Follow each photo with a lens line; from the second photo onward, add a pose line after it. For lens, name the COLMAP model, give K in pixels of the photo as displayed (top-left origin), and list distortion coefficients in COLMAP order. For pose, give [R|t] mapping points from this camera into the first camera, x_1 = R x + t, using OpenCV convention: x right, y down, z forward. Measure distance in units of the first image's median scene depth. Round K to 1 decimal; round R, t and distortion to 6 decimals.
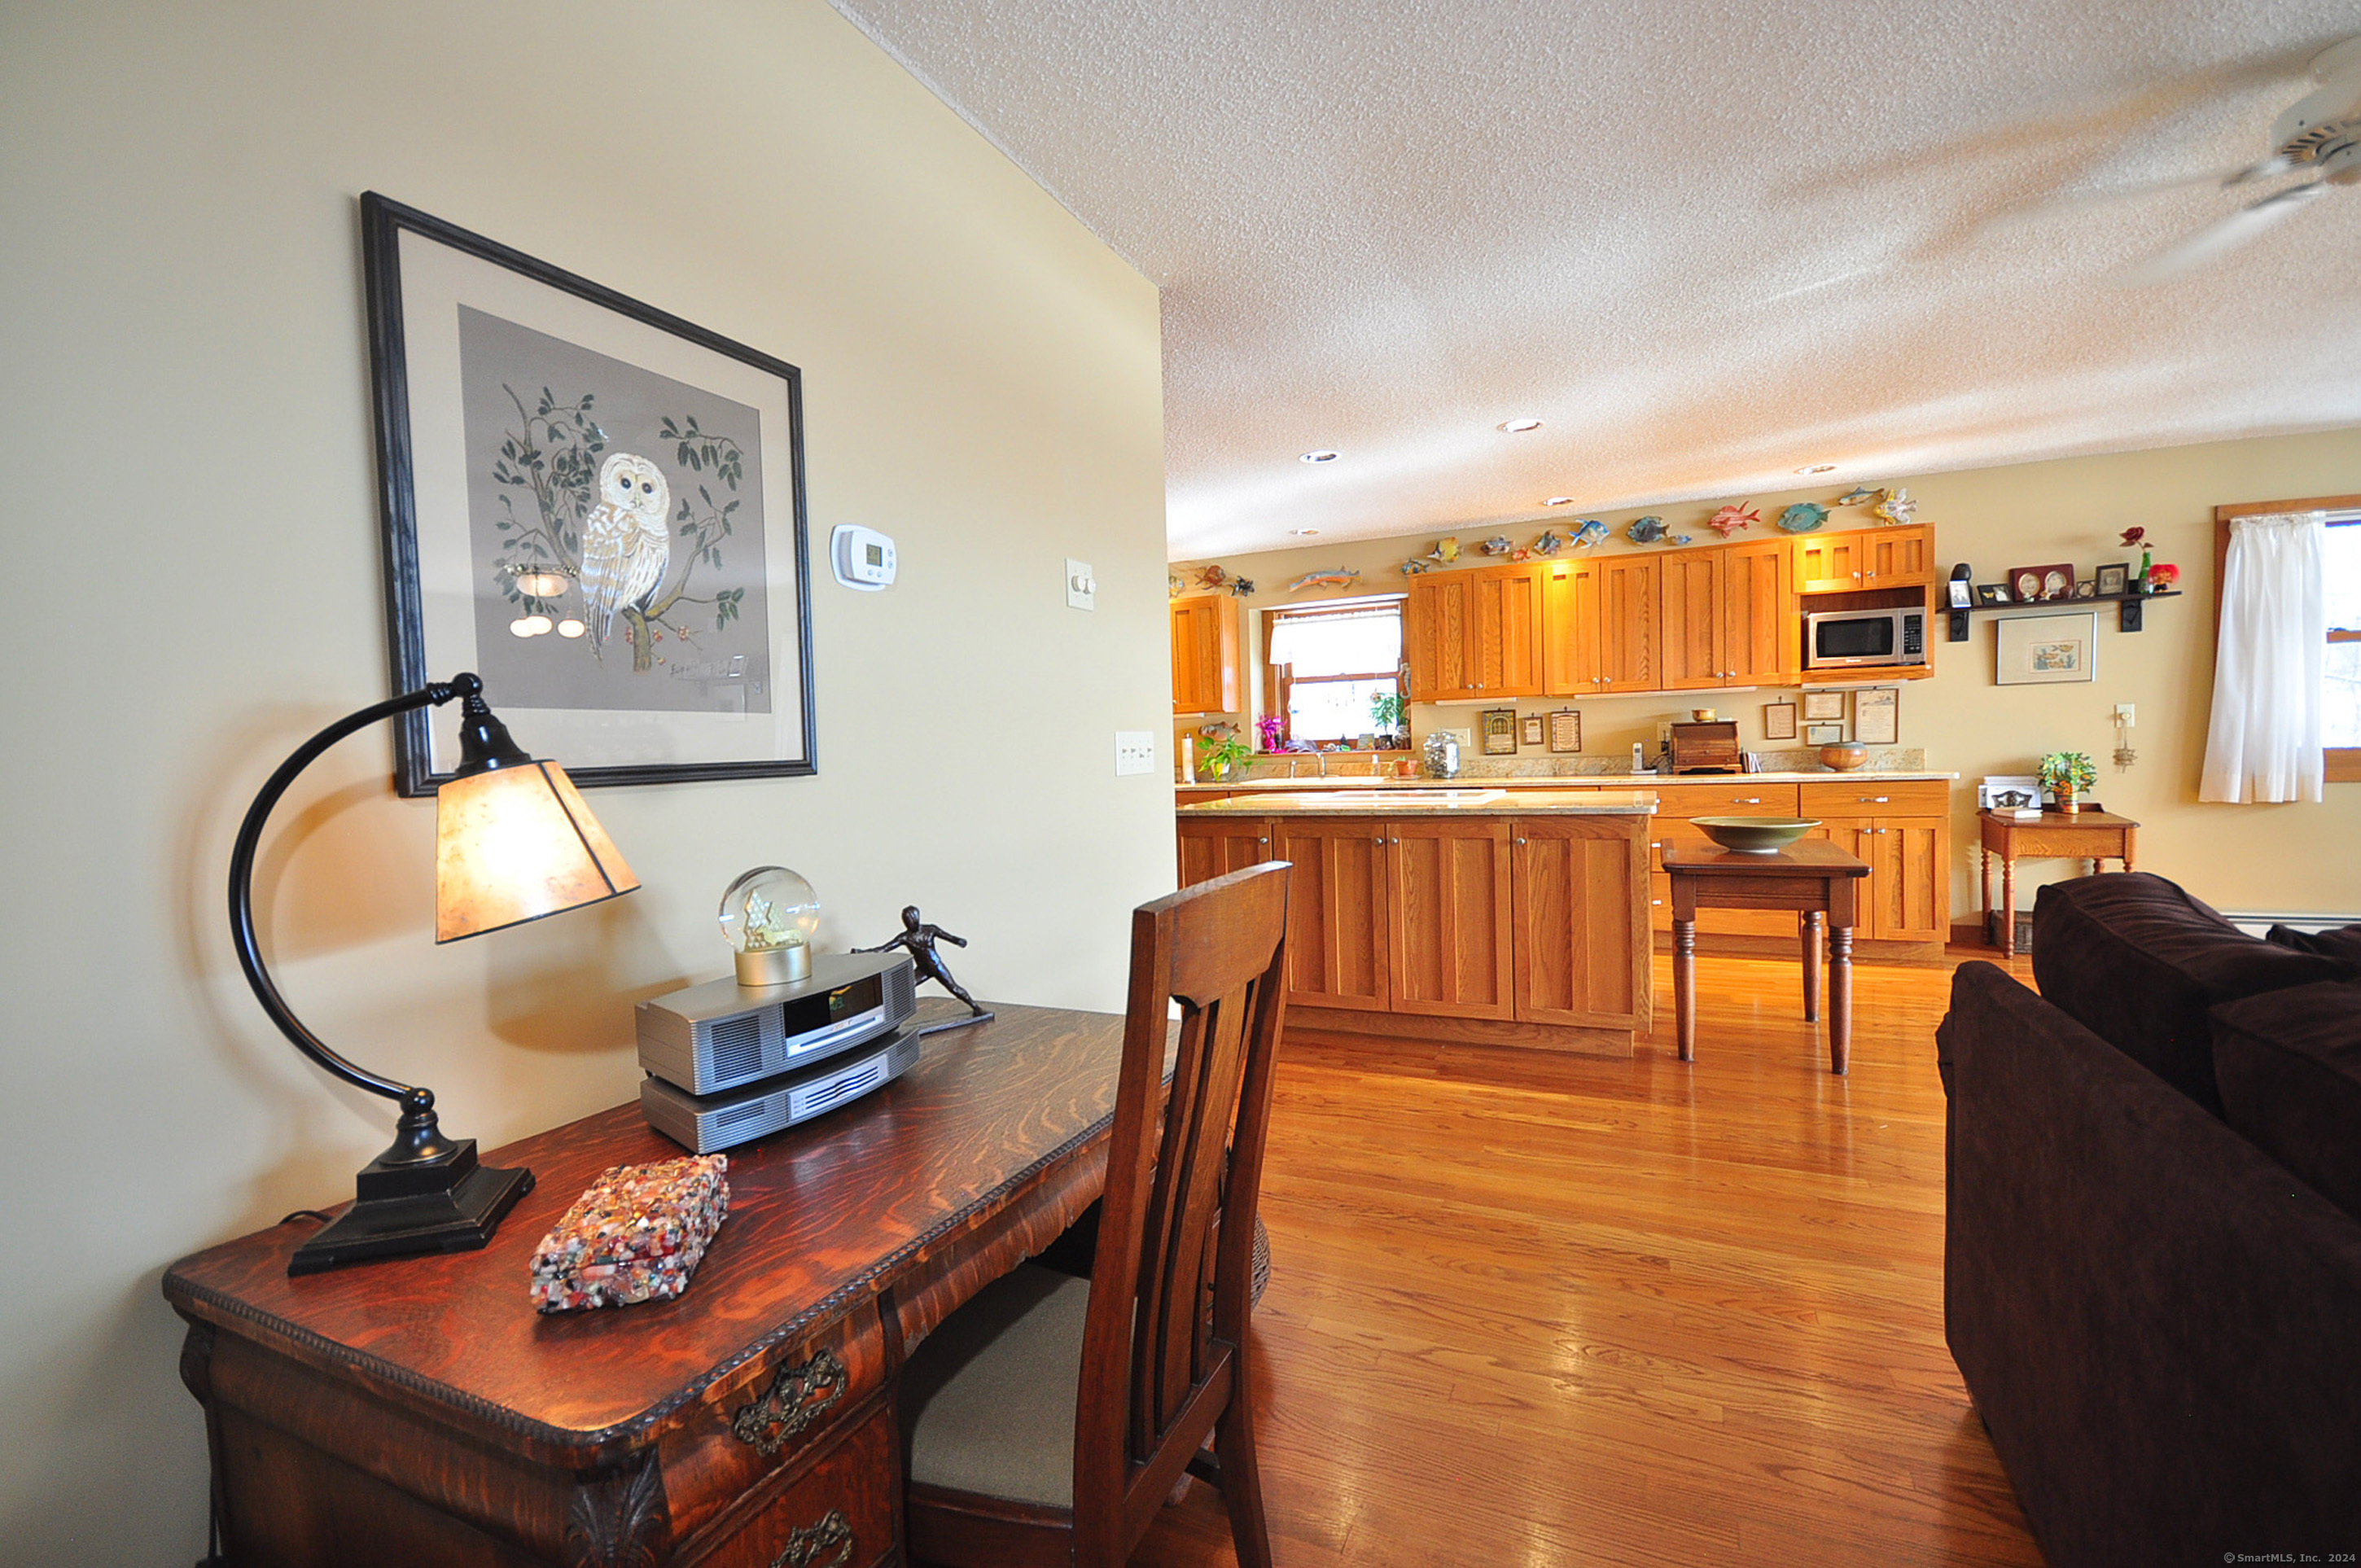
lens RADIAL K [[1044.3, 0, 1185.1], [0, 1044.3, 800.2], [0, 0, 1]] dist [0.004285, -0.007369]
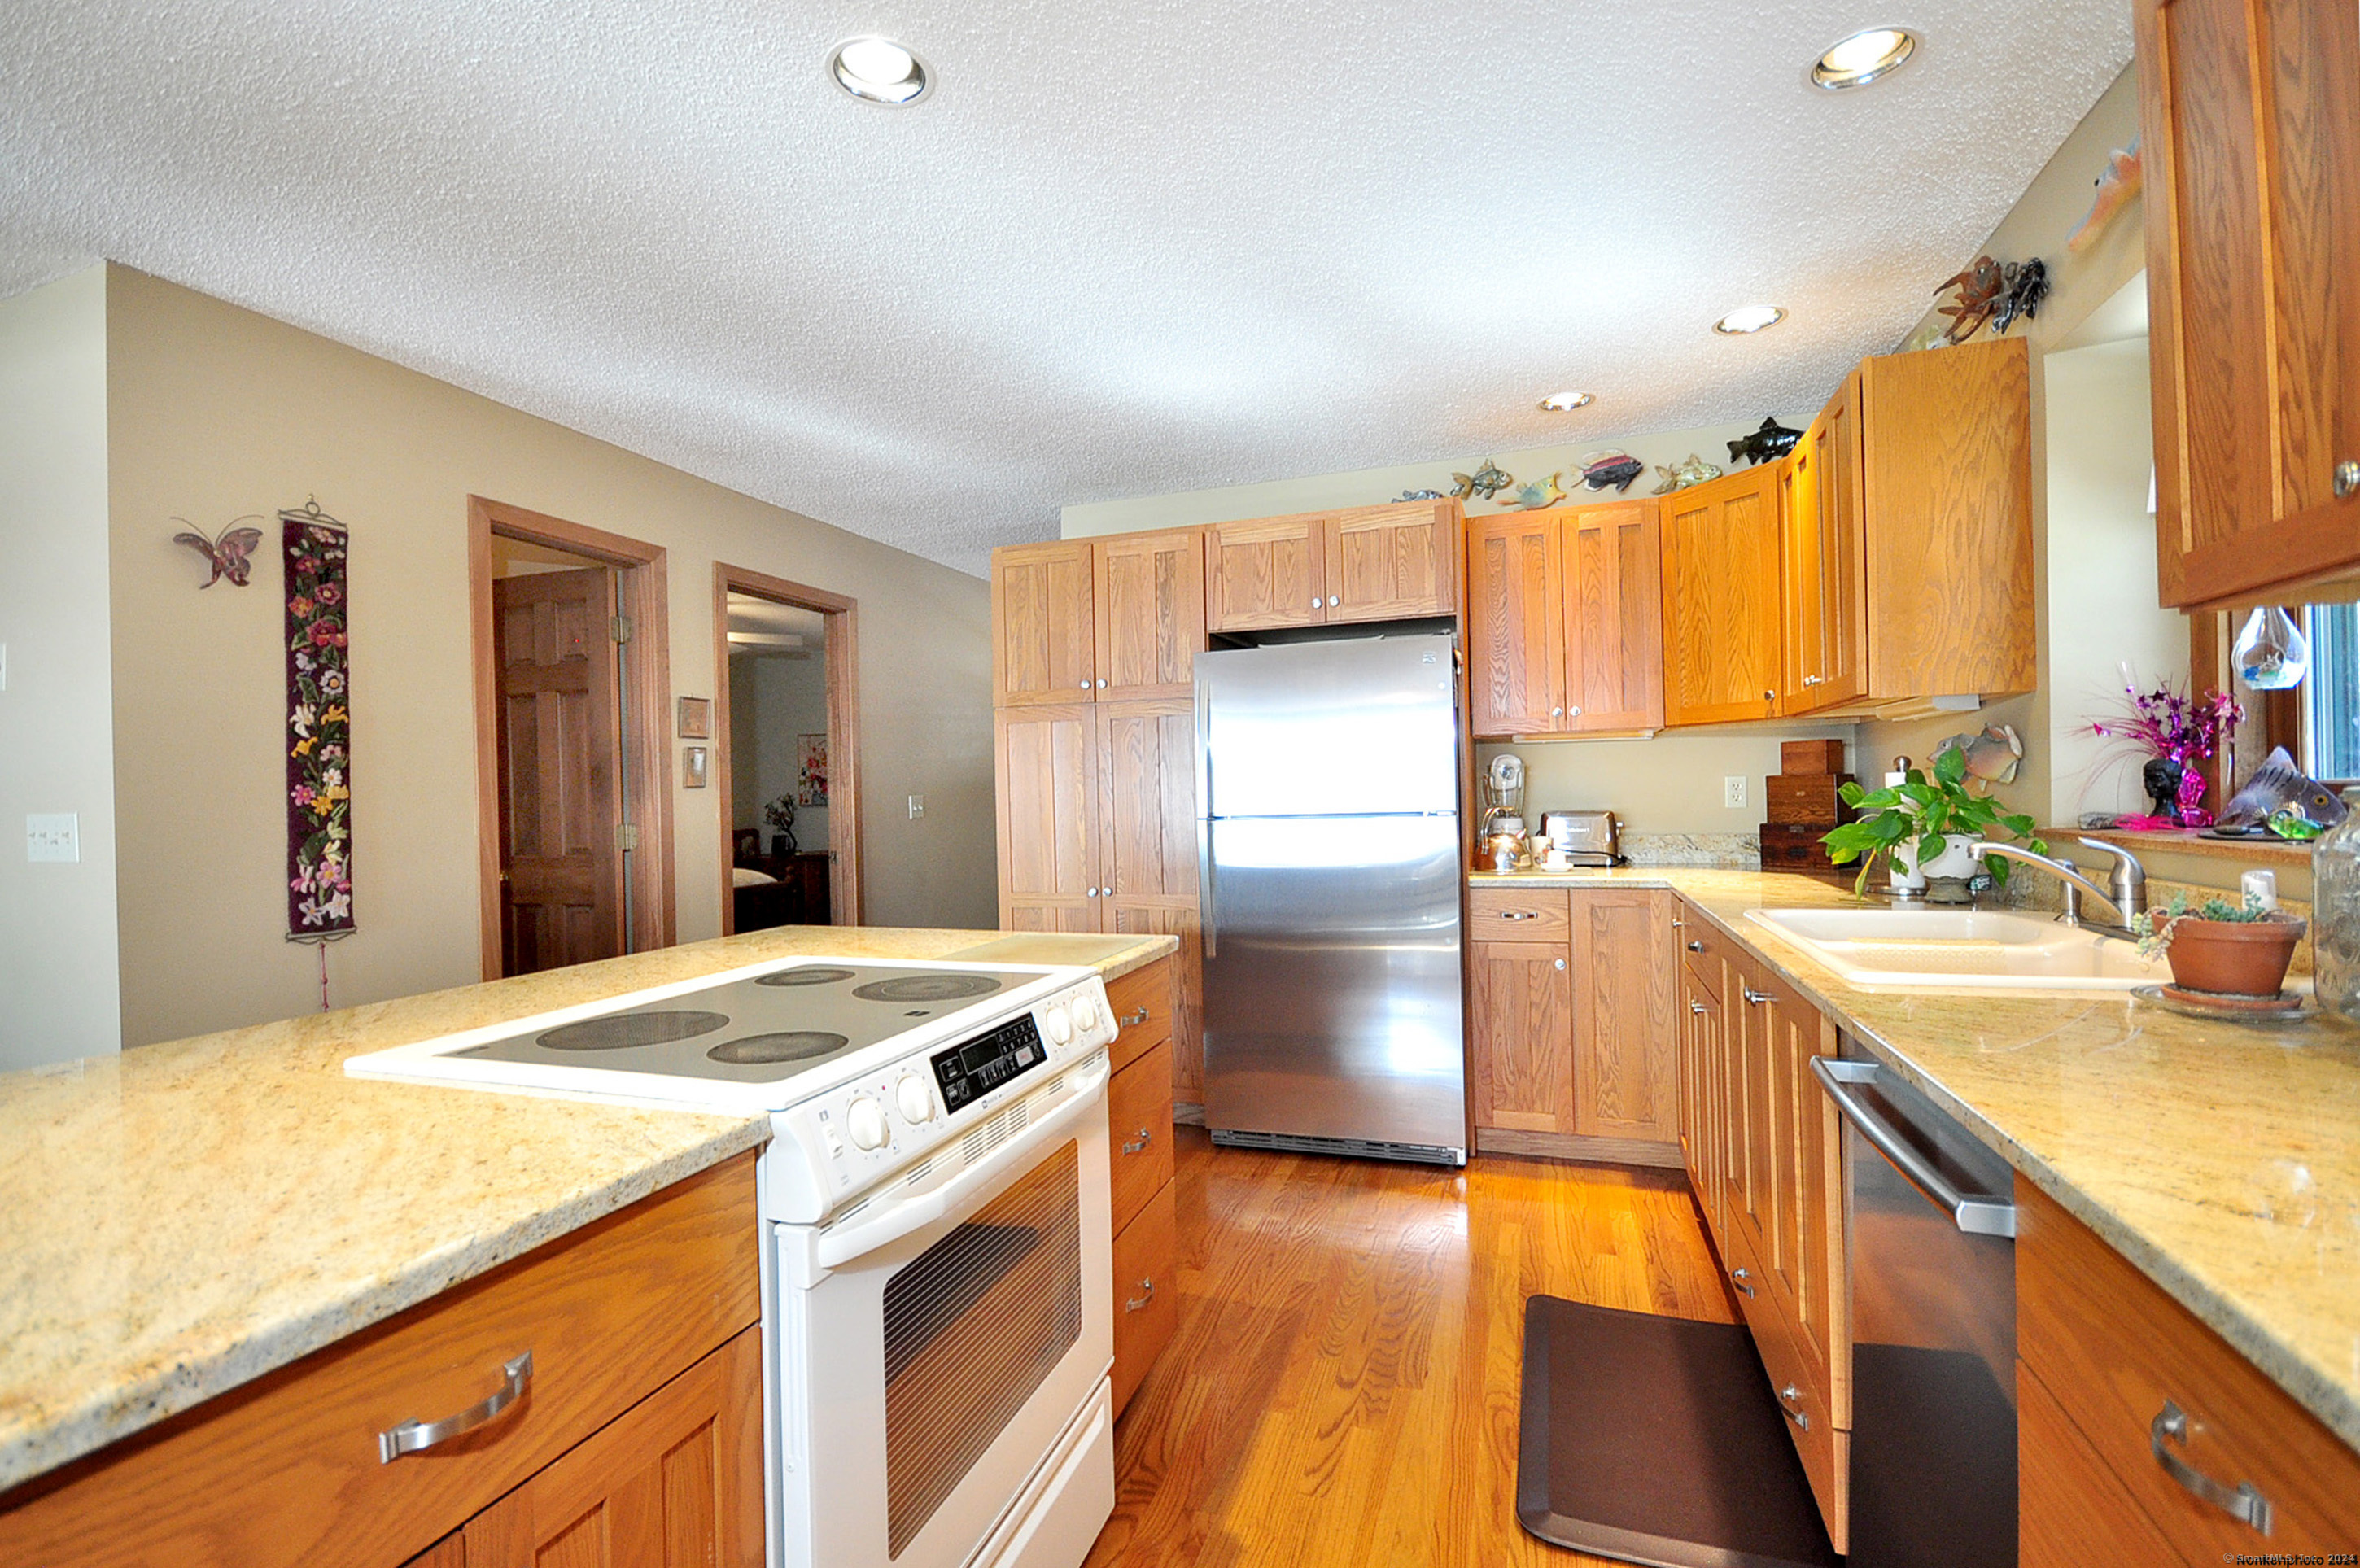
lens RADIAL K [[1060.3, 0, 1141.4], [0, 1060.3, 788.2], [0, 0, 1]] dist [0.003290, 0.000264]
pose [[0.088838, 0.030710, -0.995573, 0.448442], [-0.032712, 0.999075, 0.027899, -0.068845], [0.995509, 0.030089, 0.089761, 0.896521]]
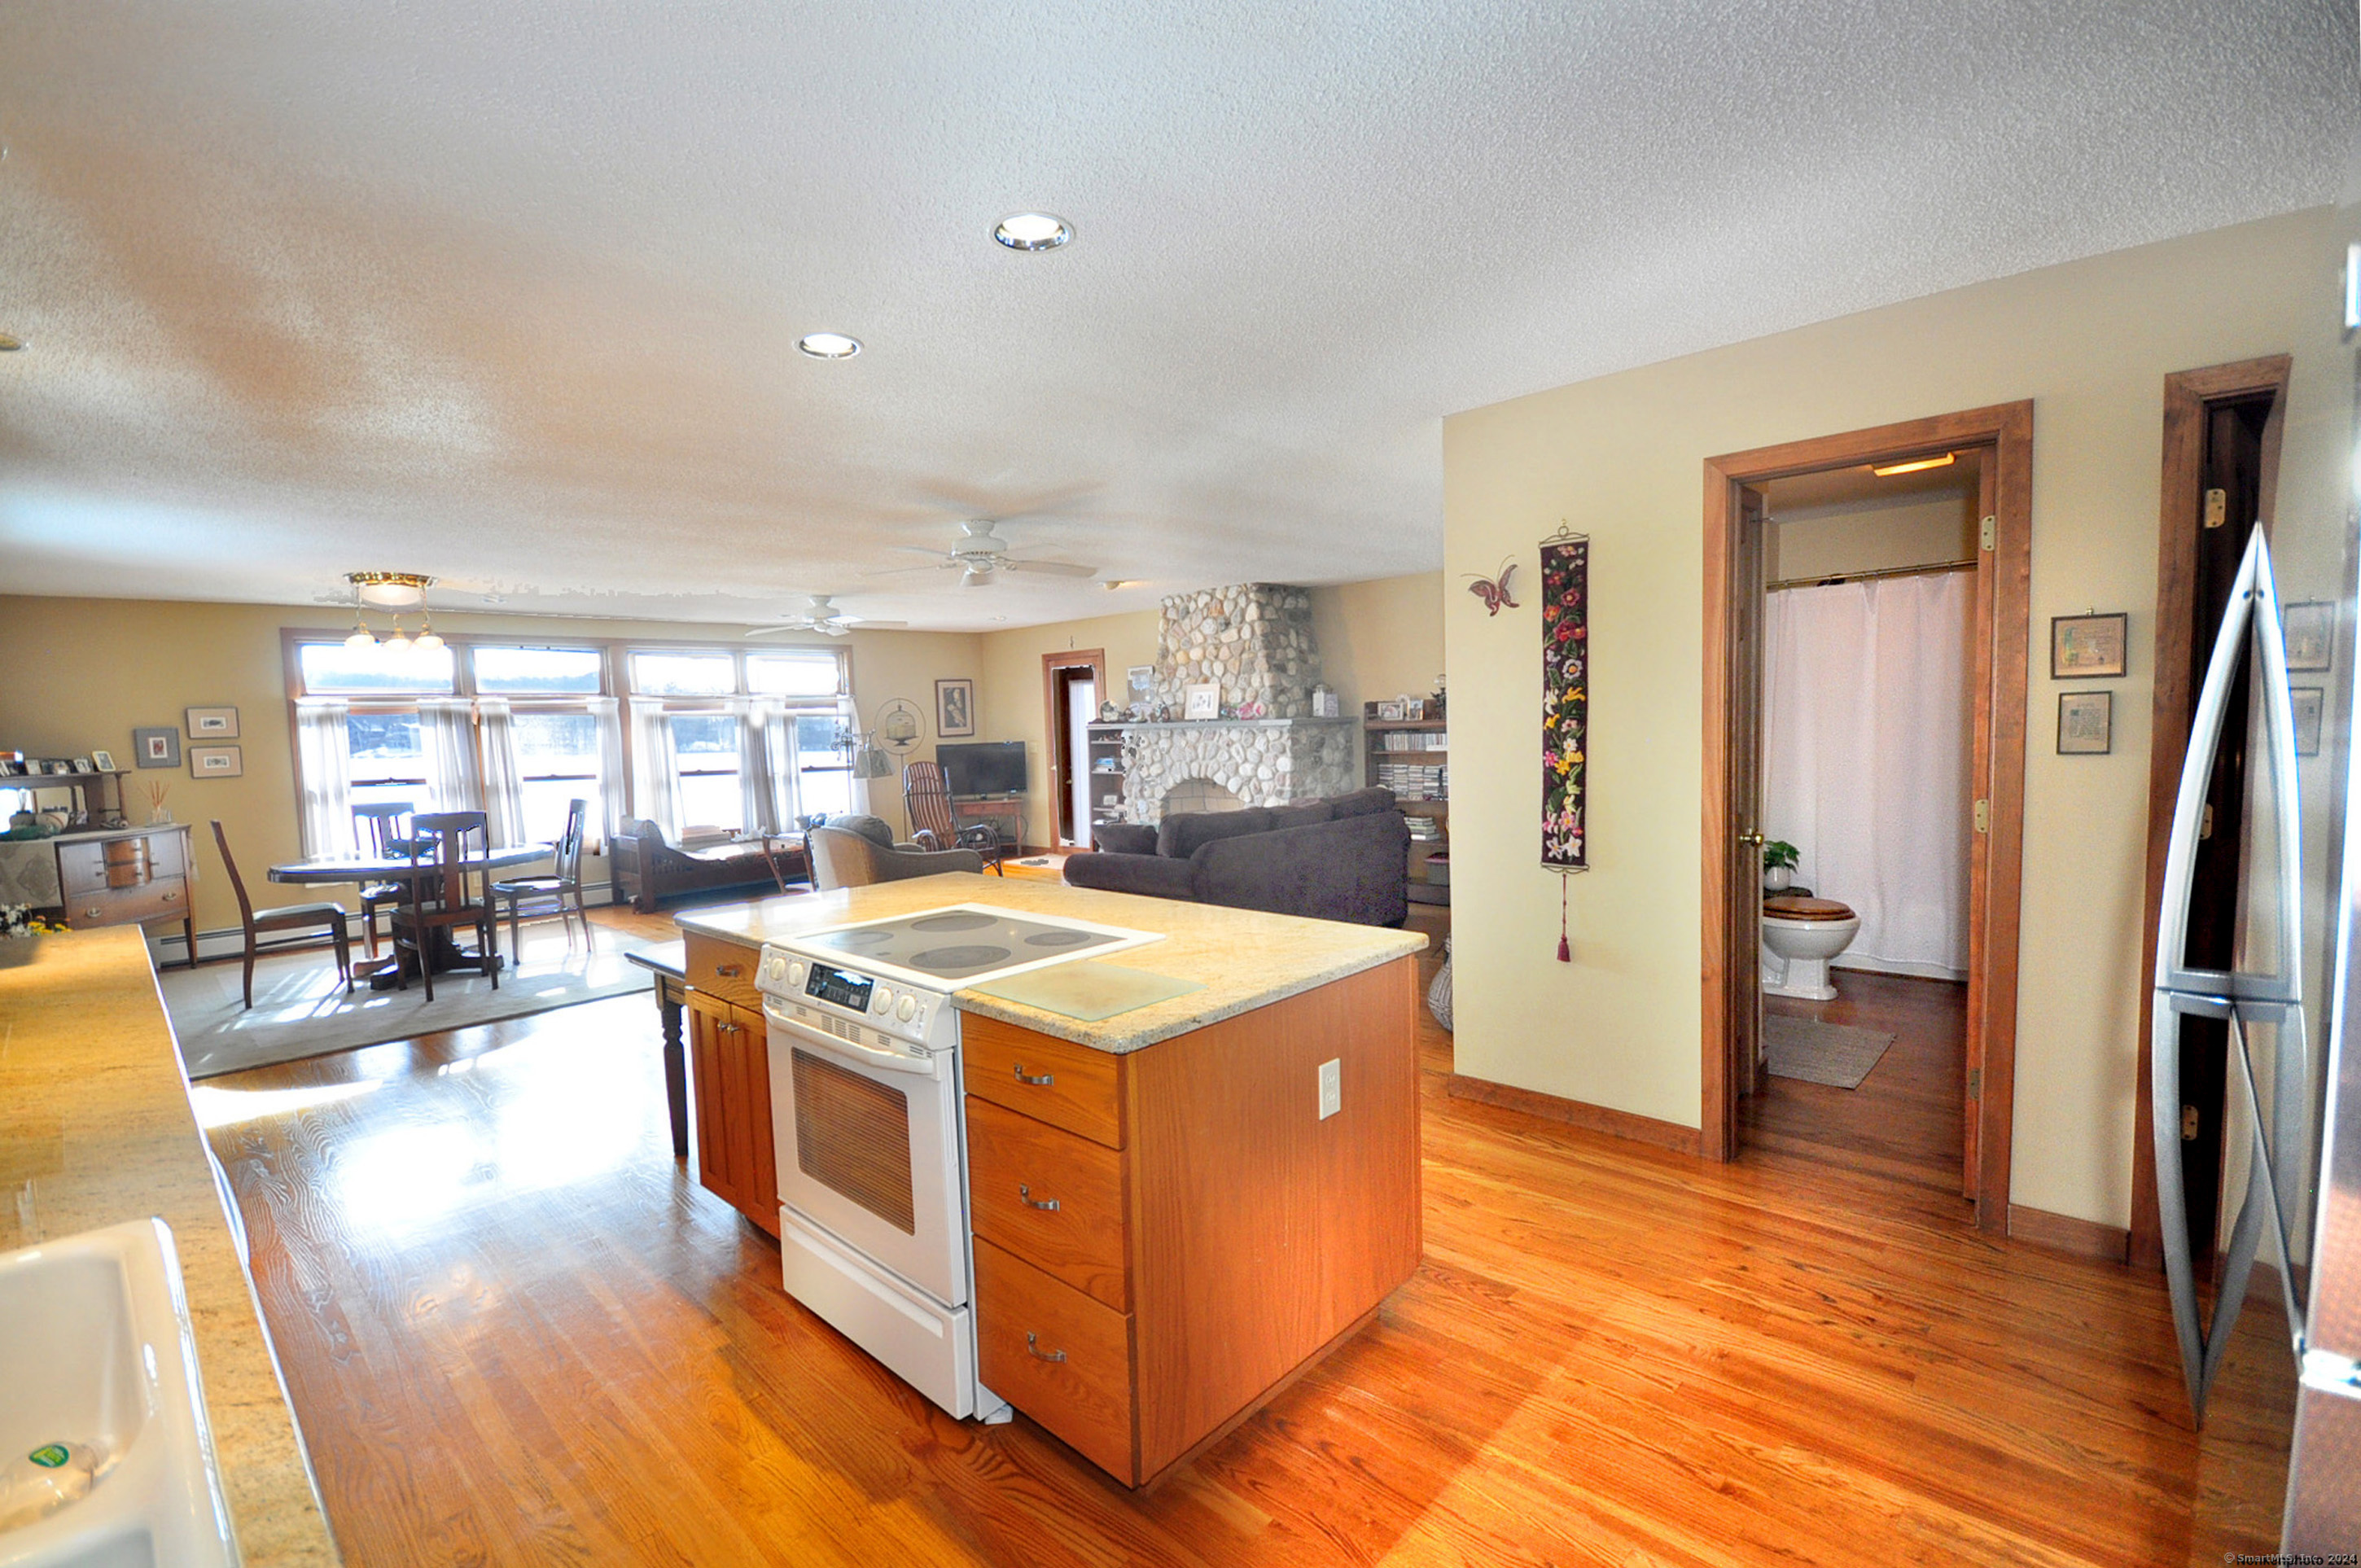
lens RADIAL K [[1075.1, 0, 1173.7], [0, 1075.1, 797.1], [0, 0, 1]] dist [-0.003565, 0.000095]
pose [[-0.942272, 0.044098, 0.331932, -0.081200], [0.085957, 0.989927, 0.112496, -0.109753], [-0.323627, 0.134534, -0.936572, 1.245887]]
